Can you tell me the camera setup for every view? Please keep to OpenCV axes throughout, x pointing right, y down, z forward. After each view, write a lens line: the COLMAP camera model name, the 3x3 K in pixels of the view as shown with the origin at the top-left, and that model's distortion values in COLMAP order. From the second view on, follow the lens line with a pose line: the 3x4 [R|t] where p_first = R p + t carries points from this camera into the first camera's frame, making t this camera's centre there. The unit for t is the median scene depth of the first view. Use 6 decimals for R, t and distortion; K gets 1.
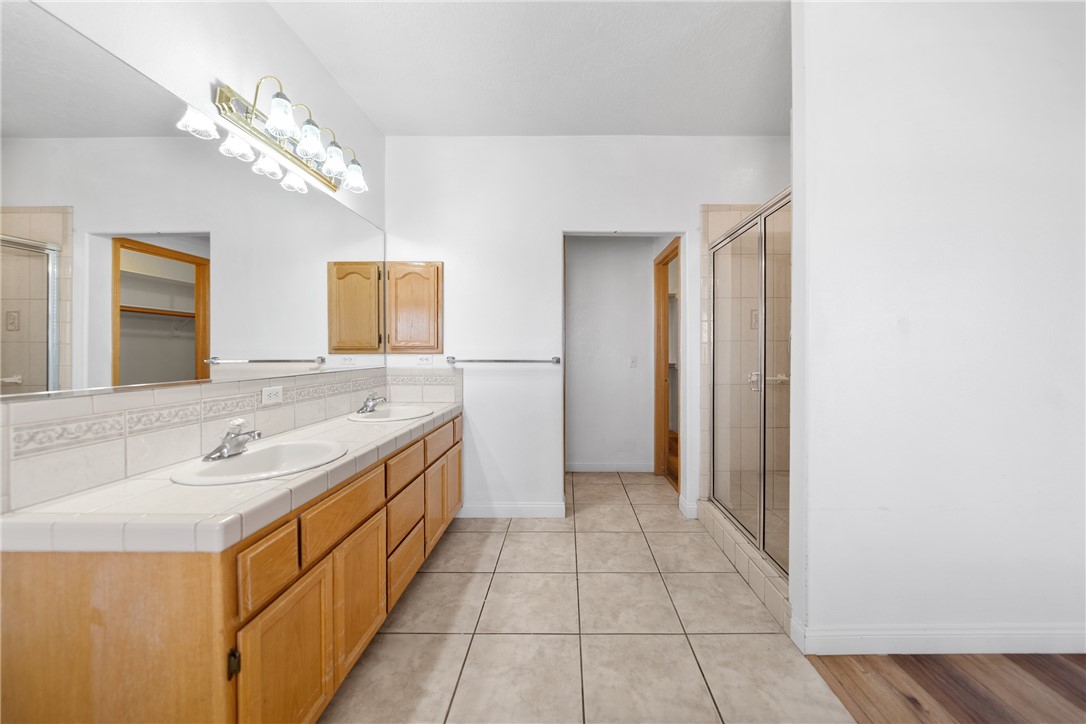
lens RADIAL K [[380.1, 0, 567.3], [0, 380.1, 352.0], [0, 0, 1]] dist [-0.000656, -0.000052]
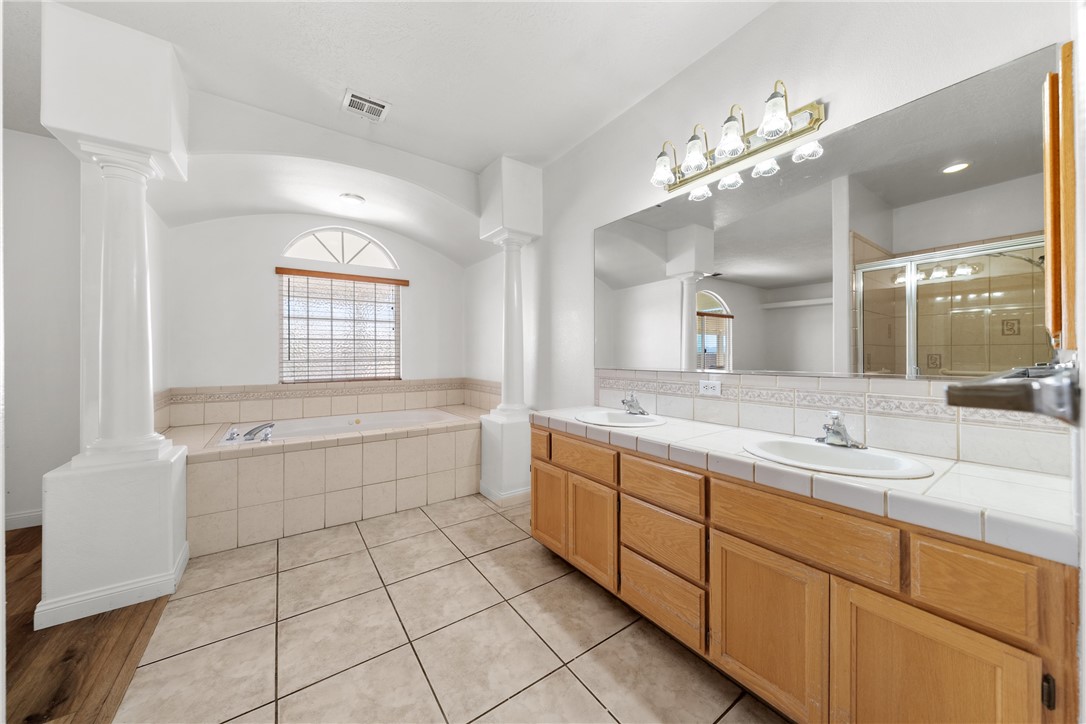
lens RADIAL K [[373.6, 0, 539.2], [0, 373.6, 352.9], [0, 0, 1]] dist [-0.000515, -0.000193]
pose [[-0.821784, -0.000873, -0.569798, 0.216054], [0.001569, 0.999992, -0.003794, 0.007695], [0.569796, -0.004011, -0.821776, 1.192061]]
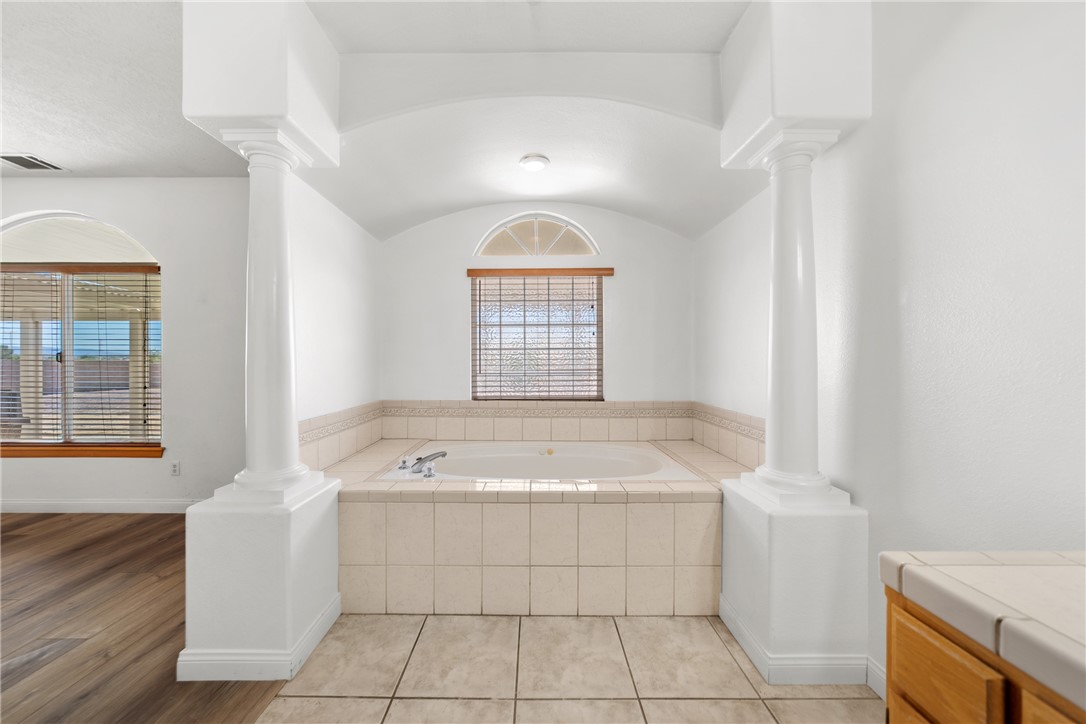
lens RADIAL K [[375.2, 0, 535.1], [0, 375.2, 361.7], [0, 0, 1]] dist [-0.001260, -0.000132]
pose [[-0.999999, -0.000820, -0.000737, -0.004857], [-0.000822, 0.999997, 0.002235, -0.015447], [0.000735, 0.002235, -0.999997, 0.711637]]
